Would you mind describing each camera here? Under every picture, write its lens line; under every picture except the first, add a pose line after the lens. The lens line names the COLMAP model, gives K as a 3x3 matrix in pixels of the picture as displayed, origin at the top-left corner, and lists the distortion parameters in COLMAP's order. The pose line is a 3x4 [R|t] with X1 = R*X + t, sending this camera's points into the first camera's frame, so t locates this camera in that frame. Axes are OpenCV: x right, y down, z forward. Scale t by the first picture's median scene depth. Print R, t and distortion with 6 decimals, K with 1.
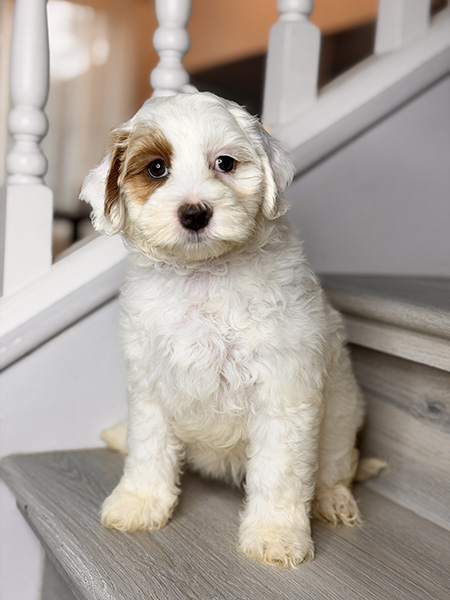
lens RADIAL K [[833.2, 0, 221.7], [0, 833.2, 300.2], [0, 0, 1]] dist [0.035636, 0.000000]
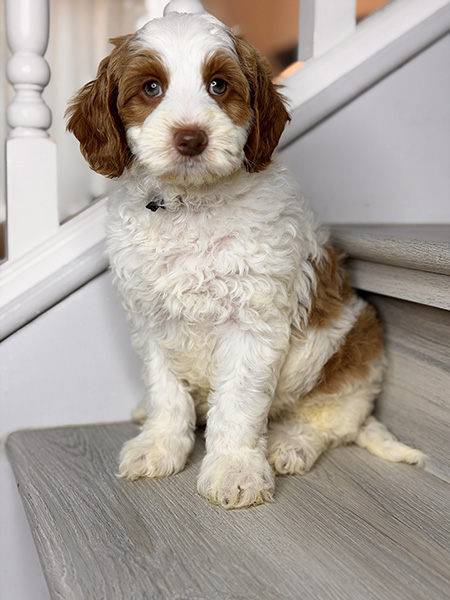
lens RADIAL K [[833.2, 0, 222.6], [0, 833.2, 299.0], [0, 0, 1]] dist [0.035636, 0.000000]
pose [[0.990158, -0.032275, -0.136185, 0.104793], [0.034156, 0.999350, 0.011500, 0.038457], [0.135726, -0.016039, 0.990617, 0.123176]]
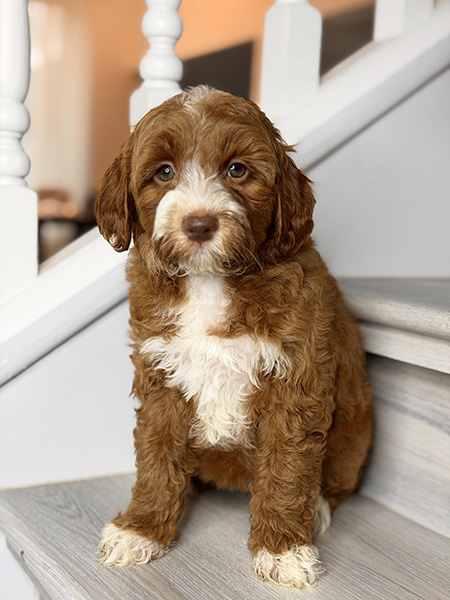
lens RADIAL K [[833.2, 0, 227.2], [0, 833.2, 300.8], [0, 0, 1]] dist [0.035636, 0.000000]
pose [[0.998112, -0.023872, 0.056591, -0.056343], [0.023667, 0.999711, 0.004297, -0.015056], [-0.056677, -0.002949, 0.998388, 0.099294]]
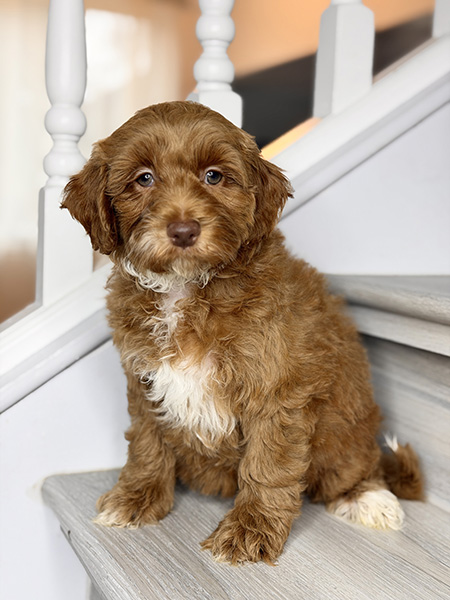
lens RADIAL K [[833.2, 0, 222.1], [0, 833.2, 299.6], [0, 0, 1]] dist [0.035636, 0.000000]
pose [[0.998157, -0.021076, -0.056911, -0.006164], [0.020626, 0.999751, -0.008482, 0.000966], [0.057076, 0.007292, 0.998343, 0.076031]]
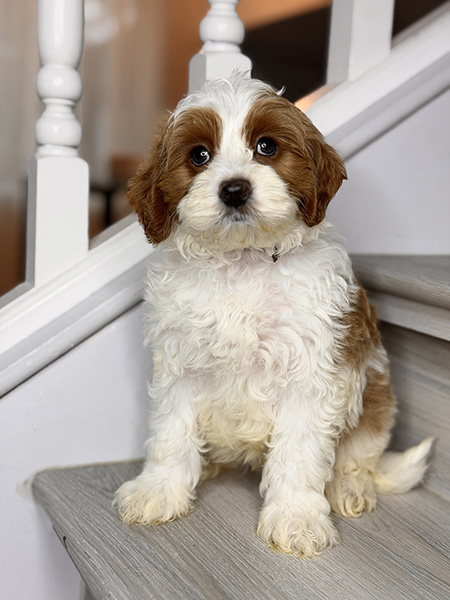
lens RADIAL K [[833.2, 0, 225.9], [0, 833.2, 303.1], [0, 0, 1]] dist [0.035636, 0.000000]
pose [[0.999418, -0.006701, -0.033447, -0.036191], [0.008100, 0.999091, 0.041861, -0.023520], [0.033136, -0.042107, 0.998563, 0.151160]]
